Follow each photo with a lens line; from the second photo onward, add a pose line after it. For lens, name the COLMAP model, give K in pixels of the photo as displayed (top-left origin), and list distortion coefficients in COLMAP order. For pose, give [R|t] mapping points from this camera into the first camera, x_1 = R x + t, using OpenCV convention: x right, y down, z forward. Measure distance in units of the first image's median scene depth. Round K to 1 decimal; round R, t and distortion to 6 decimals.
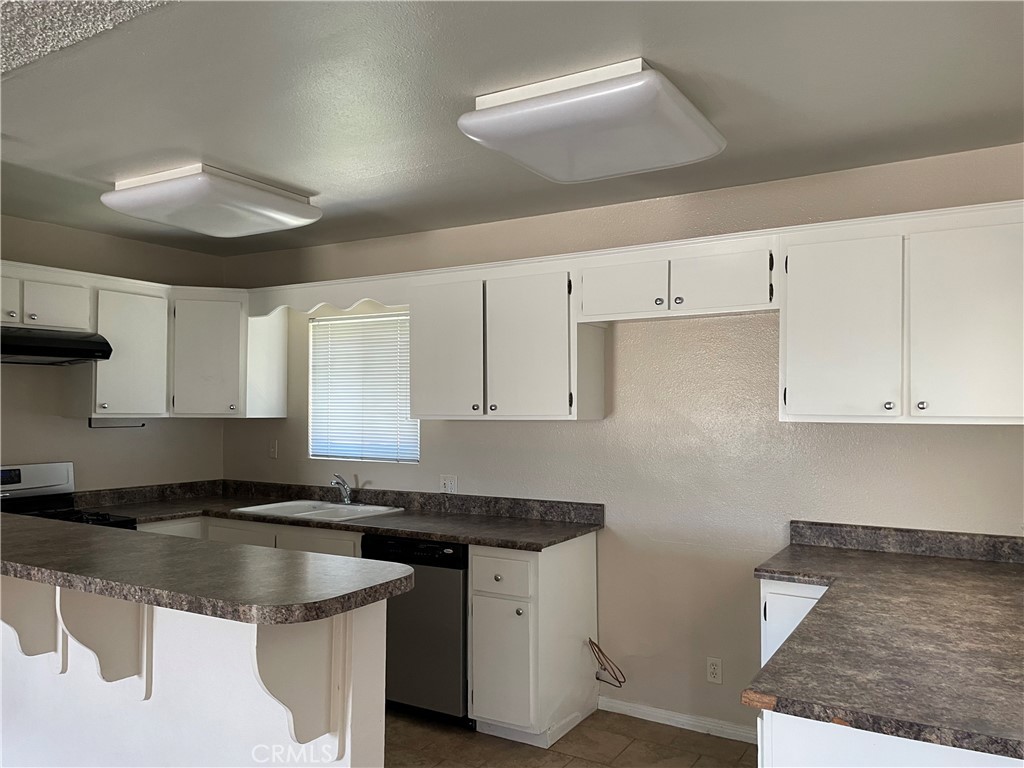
lens RADIAL K [[768.3, 0, 504.0], [0, 768.3, 385.9], [0, 0, 1]] dist [0.099742, -0.126339]
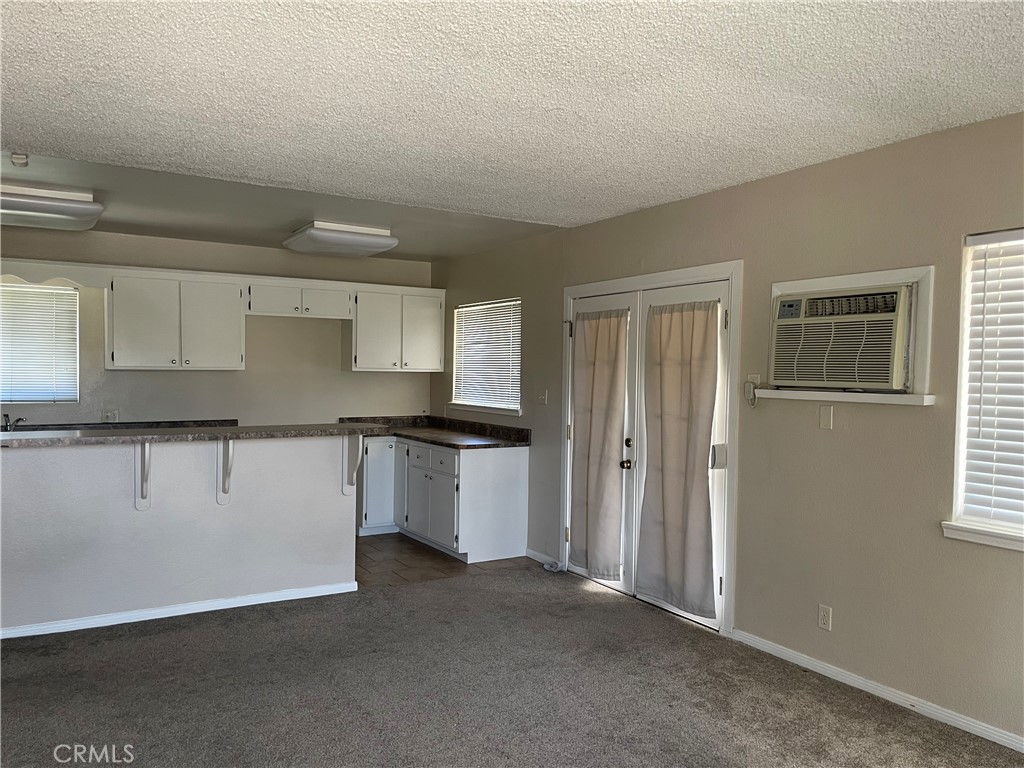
lens RADIAL K [[768.3, 0, 504.0], [0, 768.3, 385.9], [0, 0, 1]] dist [0.099742, -0.126339]
pose [[0.452905, -0.006805, 0.891533, -1.079491], [-0.033105, 0.999153, 0.024444, 0.015939], [-0.890944, -0.040585, 0.452296, -0.287862]]
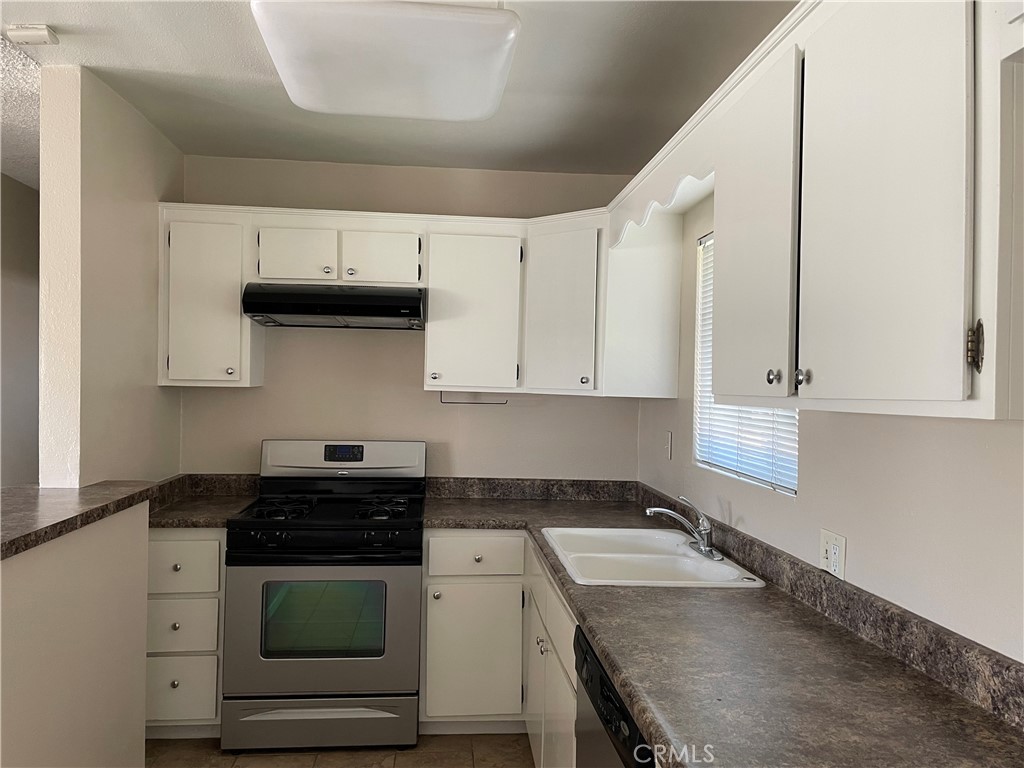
lens RADIAL K [[768.3, 0, 504.0], [0, 768.3, 385.9], [0, 0, 1]] dist [0.099742, -0.126339]
pose [[0.599157, 0.012225, -0.800538, 0.188197], [0.001877, 0.999859, 0.016674, 0.024312], [0.800629, -0.011493, 0.599050, 0.620595]]
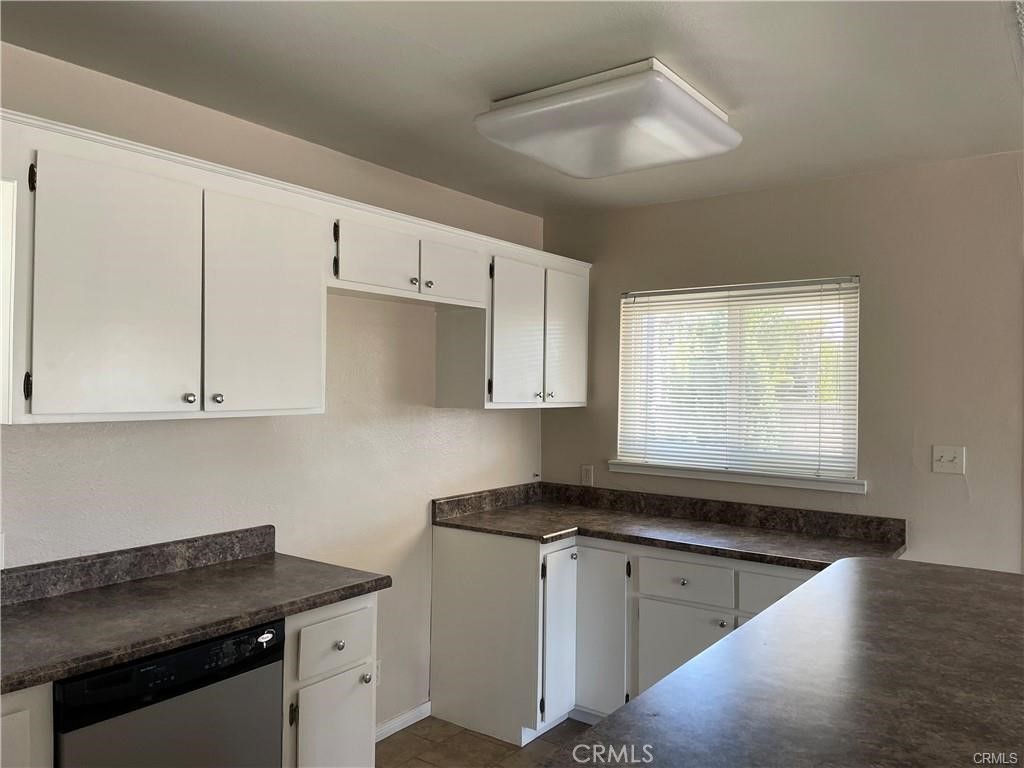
lens RADIAL K [[768.3, 0, 504.0], [0, 768.3, 385.9], [0, 0, 1]] dist [0.099742, -0.126339]
pose [[0.079442, 0.009974, 0.996790, -0.583230], [-0.031840, 0.999465, -0.007463, 0.014597], [-0.996331, -0.031145, 0.079717, 0.677540]]
